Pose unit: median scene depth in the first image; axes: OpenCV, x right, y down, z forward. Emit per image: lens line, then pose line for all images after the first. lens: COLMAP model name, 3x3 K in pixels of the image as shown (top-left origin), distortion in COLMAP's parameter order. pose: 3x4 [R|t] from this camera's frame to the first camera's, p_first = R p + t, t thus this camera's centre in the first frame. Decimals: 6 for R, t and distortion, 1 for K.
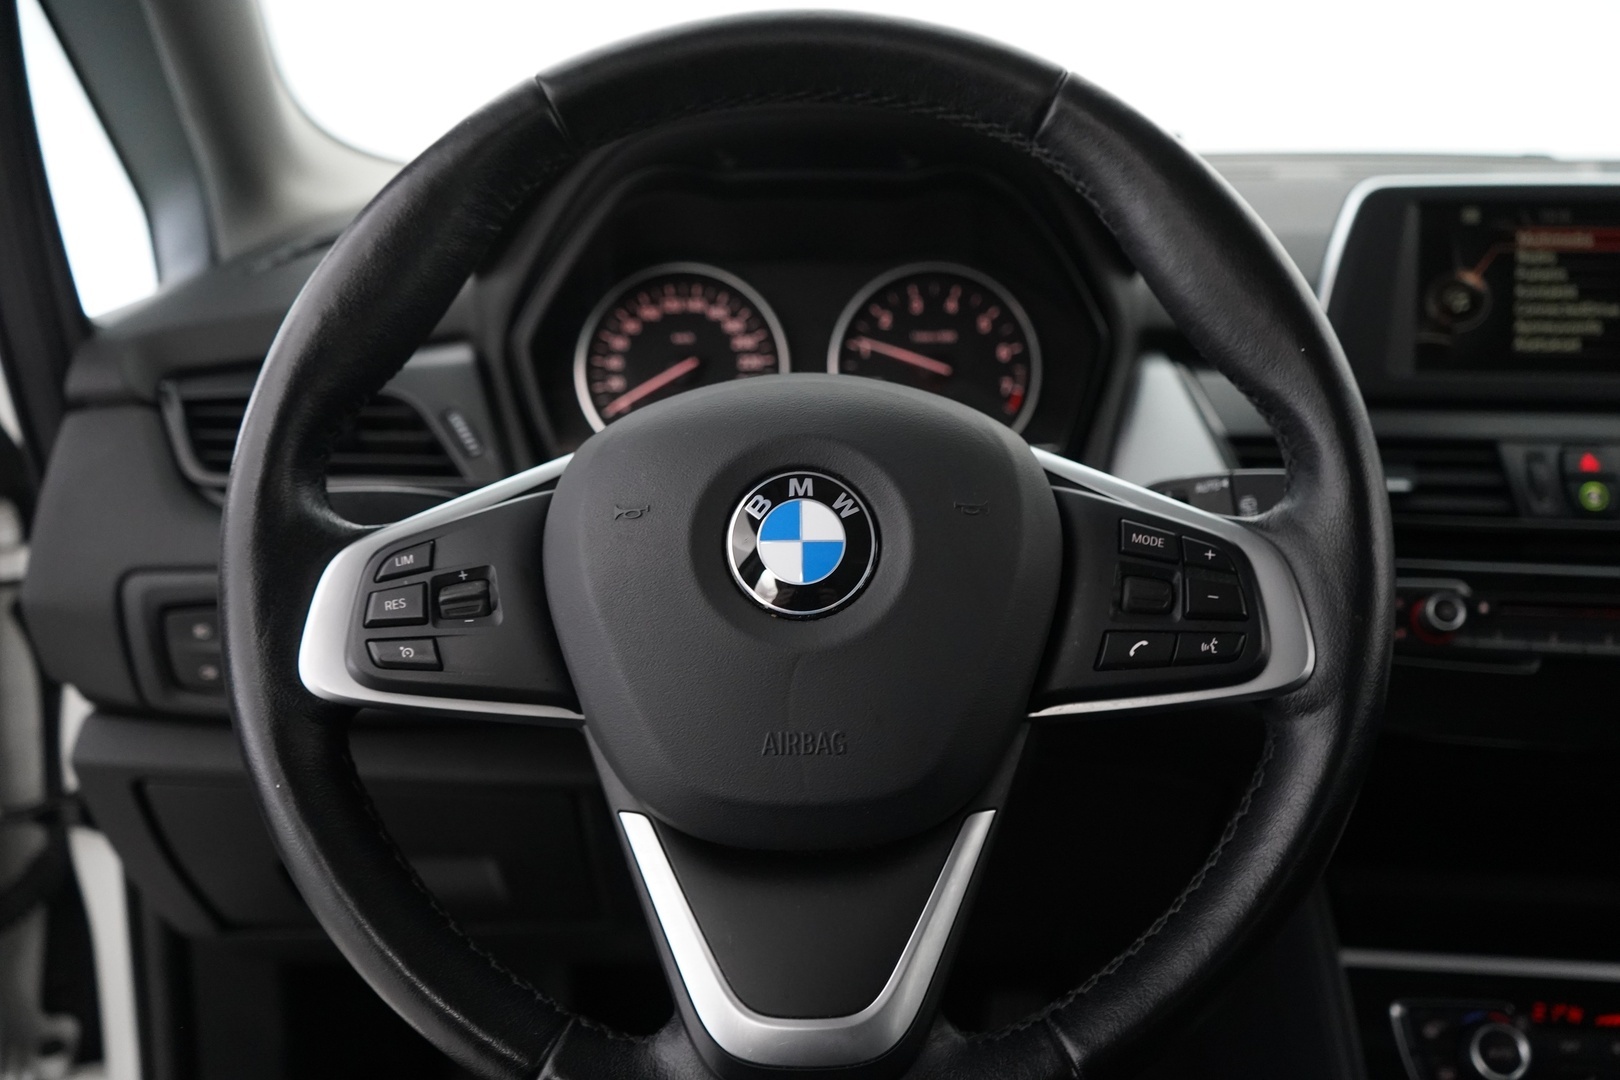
lens RADIAL K [[1506.3, 0, 812.9], [0, 1506.3, 534.7], [0, 0, 1]] dist [0.014421, 0.000000]
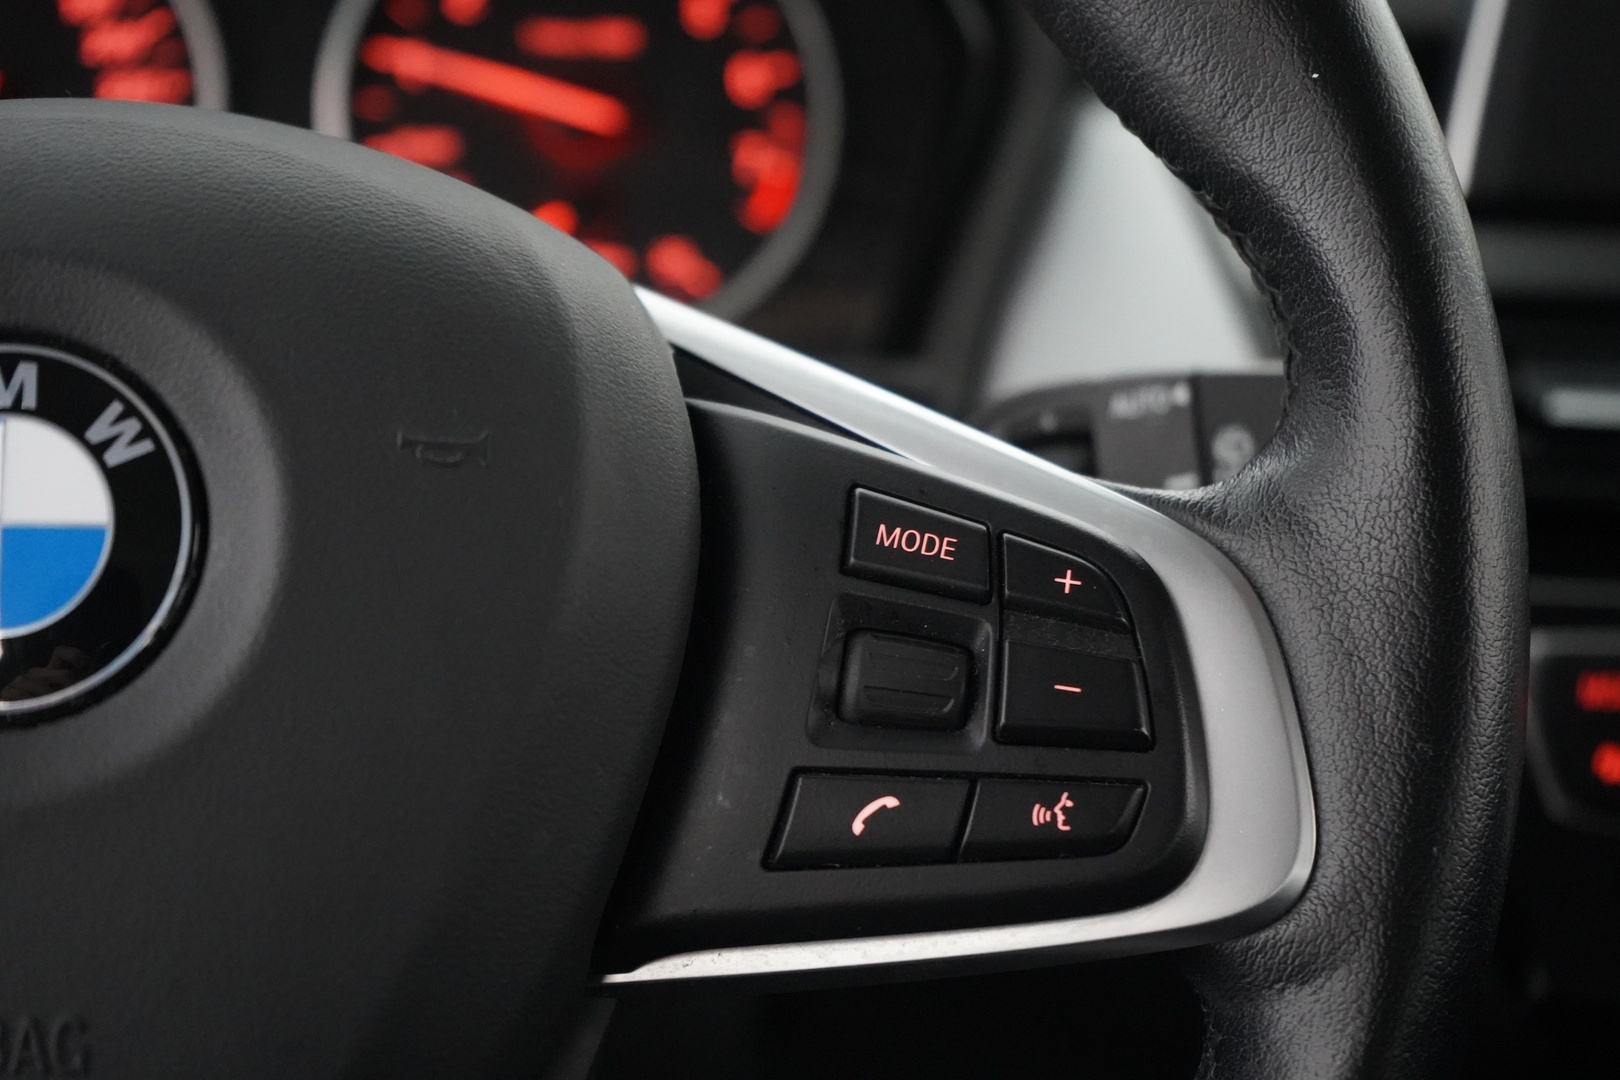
lens RADIAL K [[3424.5, 0, 810.3], [0, 3424.5, 547.8], [0, 0, 1]] dist [-0.132337, 0.000000]
pose [[0.997519, 0.022444, 0.066720, 0.134190], [-0.022999, 0.999707, 0.007549, -0.000902], [-0.066531, -0.009065, 0.997743, 0.107599]]
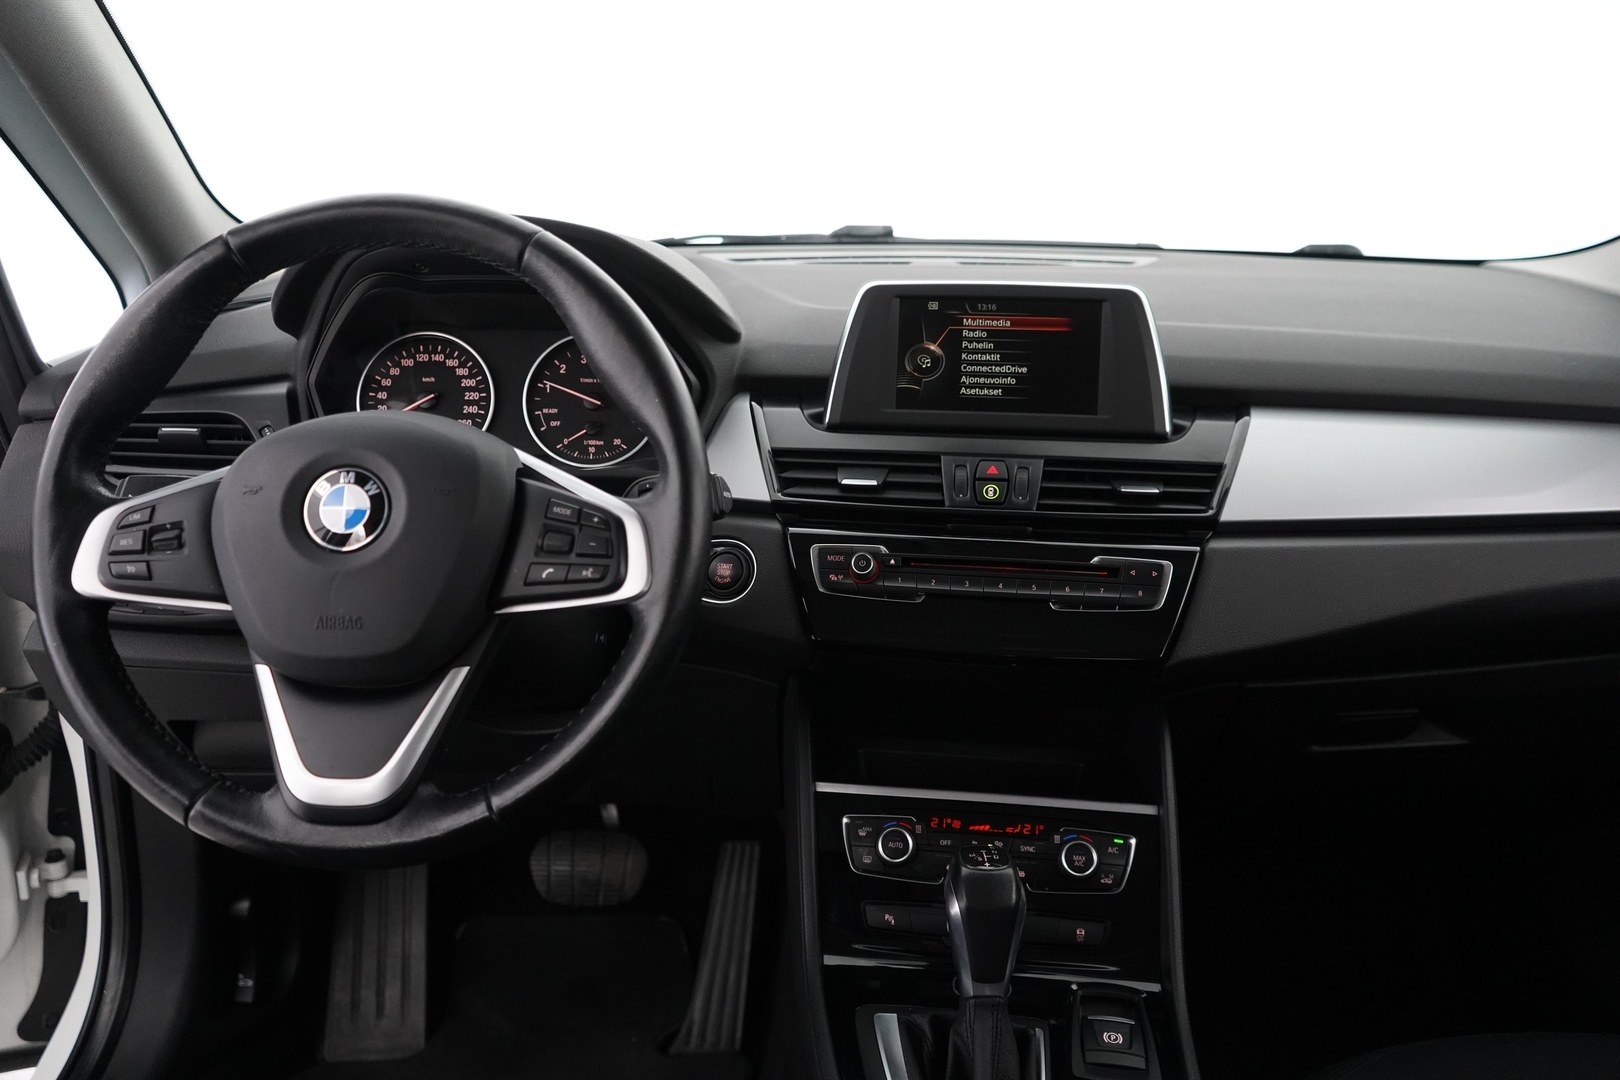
lens RADIAL K [[1277.7, 0, 824.2], [0, 1277.7, 540.3], [0, 0, 1]] dist [-0.001658, 0.004854]
pose [[0.999588, 0.014562, -0.024722, 0.551923], [-0.014239, 0.999812, 0.013190, 0.013522], [0.024909, -0.012832, 0.999607, -0.439503]]
